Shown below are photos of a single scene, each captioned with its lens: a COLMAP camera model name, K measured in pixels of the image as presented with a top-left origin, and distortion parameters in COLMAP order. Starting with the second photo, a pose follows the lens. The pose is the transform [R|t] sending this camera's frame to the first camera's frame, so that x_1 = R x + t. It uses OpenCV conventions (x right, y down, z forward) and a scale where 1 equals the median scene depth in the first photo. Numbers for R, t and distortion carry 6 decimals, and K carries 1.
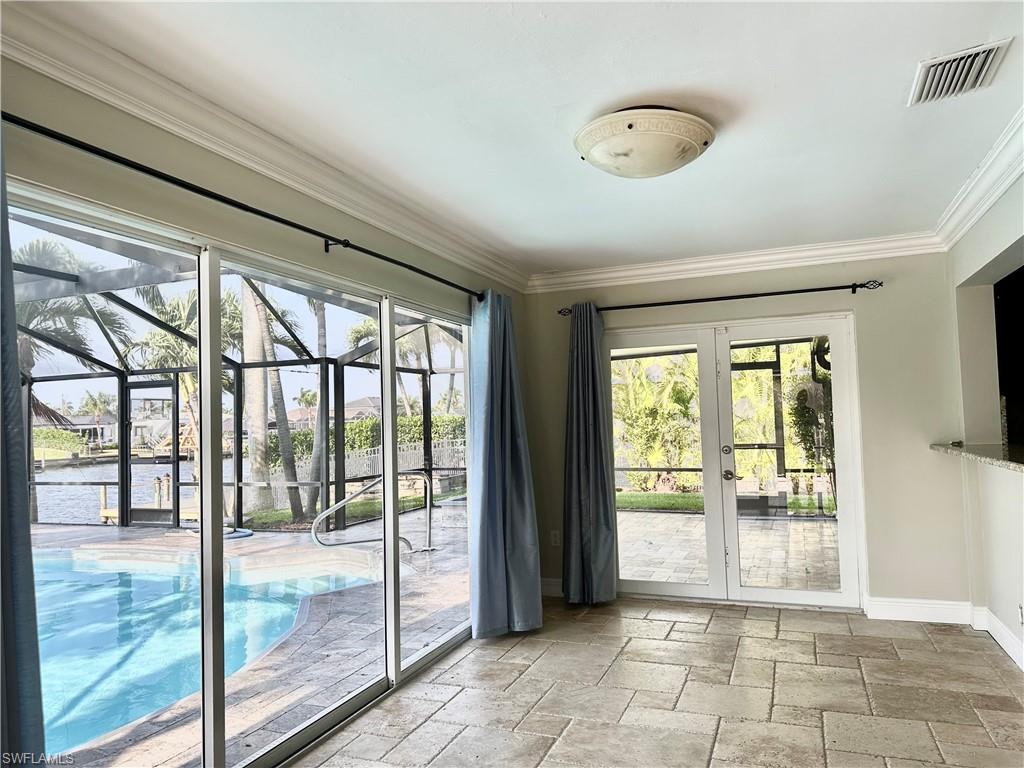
lens RADIAL K [[708.8, 0, 512.0], [0, 708.8, 384.0], [0, 0, 1]] dist [-0.002568, -0.022145]
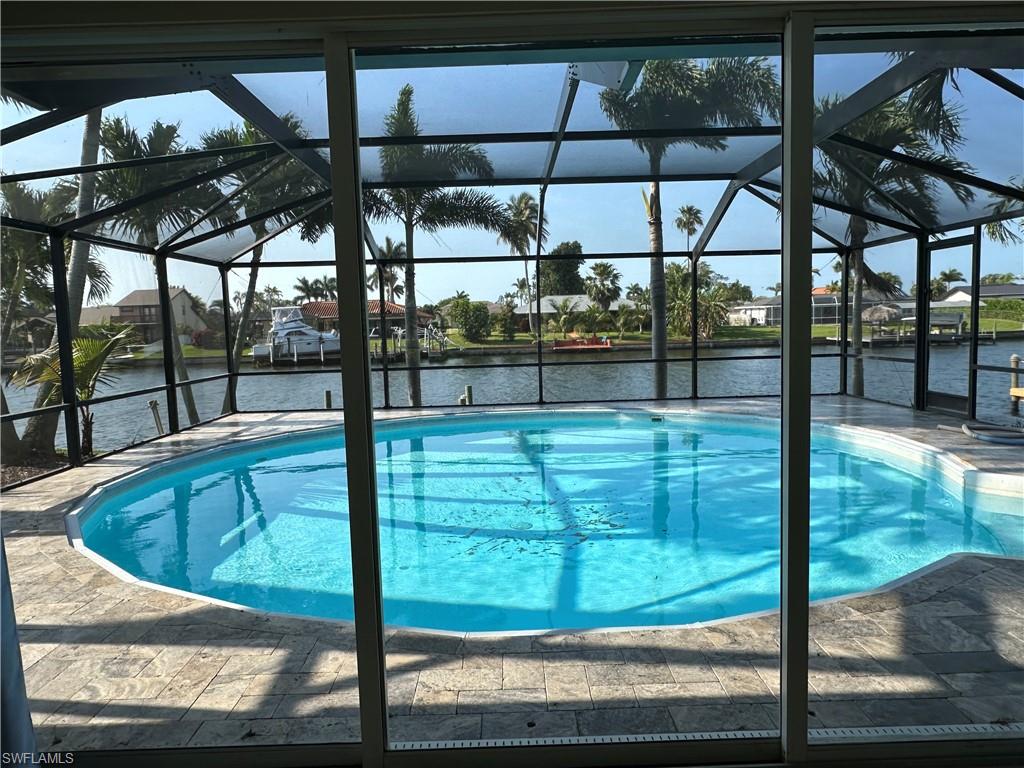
lens RADIAL K [[715.2, 0, 512.0], [0, 715.2, 384.0], [0, 0, 1]] dist [0.003355, 0.002118]
pose [[0.381957, 0.097752, -0.918996, 0.079118], [0.069066, 0.988591, 0.133860, 0.014709], [0.921596, -0.114600, 0.370848, 0.208370]]
